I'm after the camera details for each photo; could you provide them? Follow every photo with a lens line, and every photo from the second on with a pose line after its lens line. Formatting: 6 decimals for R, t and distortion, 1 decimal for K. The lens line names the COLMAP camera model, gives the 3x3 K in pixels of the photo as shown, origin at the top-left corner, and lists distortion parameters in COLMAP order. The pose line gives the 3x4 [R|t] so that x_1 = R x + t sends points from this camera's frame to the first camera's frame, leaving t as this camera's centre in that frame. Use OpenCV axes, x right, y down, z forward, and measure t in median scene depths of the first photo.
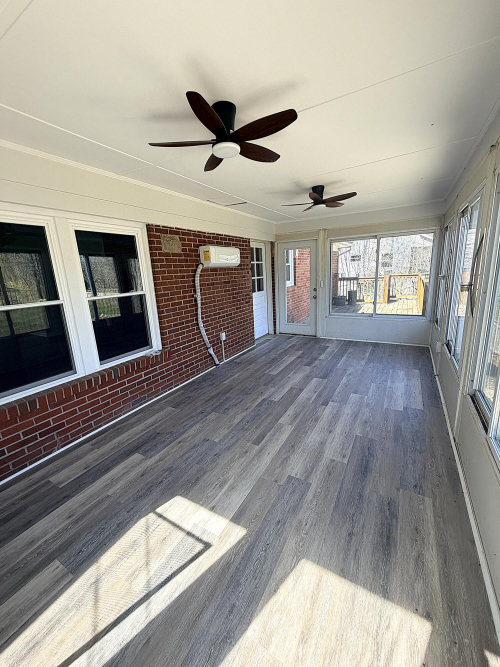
lens RADIAL K [[265.1, 0, 250.0], [0, 265.1, 333.5], [0, 0, 1]] dist [-0.001166, -0.000020]
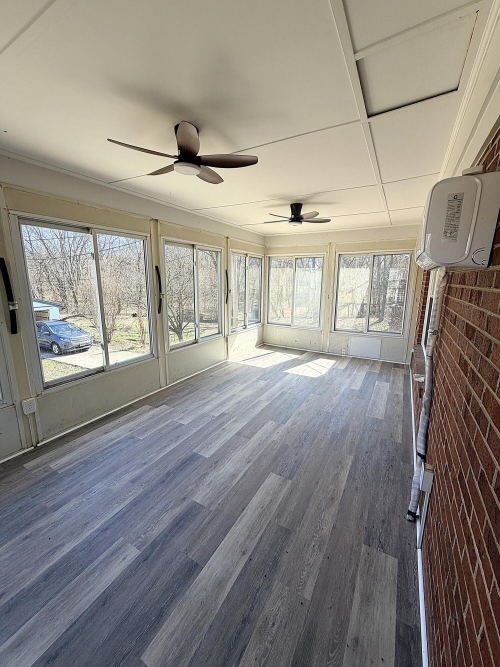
lens RADIAL K [[265.1, 0, 250.0], [0, 265.1, 333.5], [0, 0, 1]] dist [-0.001166, -0.000020]
pose [[-0.999113, 0.041250, 0.008413, 0.157503], [0.040930, 0.904987, 0.423467, -0.440336], [0.009855, 0.423436, -0.905873, 1.785325]]
